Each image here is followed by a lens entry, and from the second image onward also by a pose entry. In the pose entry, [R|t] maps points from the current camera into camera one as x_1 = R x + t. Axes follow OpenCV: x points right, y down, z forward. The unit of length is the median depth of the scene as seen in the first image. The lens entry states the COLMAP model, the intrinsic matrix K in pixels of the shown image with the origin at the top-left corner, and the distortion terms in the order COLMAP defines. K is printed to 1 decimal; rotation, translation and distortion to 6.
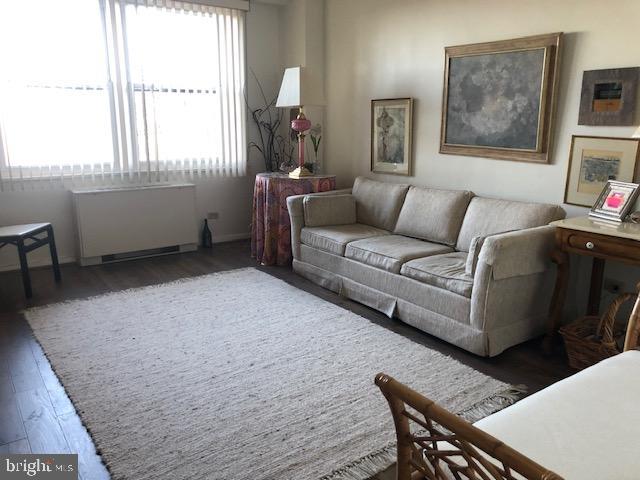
lens RADIAL K [[521.7, 0, 319.8], [0, 521.7, 238.9], [0, 0, 1]] dist [0.005024, 0.002970]
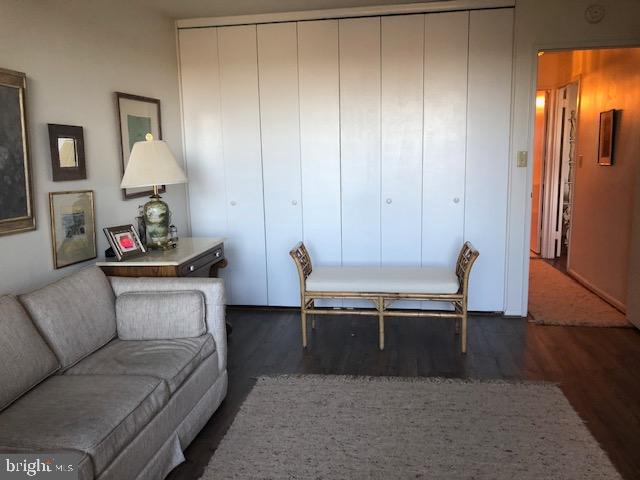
lens RADIAL K [[521.7, 0, 320.4], [0, 521.7, 240.5], [0, 0, 1]] dist [0.005024, 0.002970]
pose [[-0.716614, -0.095307, 0.690928, -0.446920], [0.178036, 0.932807, 0.313327, -0.305611], [-0.674365, 0.347544, -0.651495, 1.241097]]
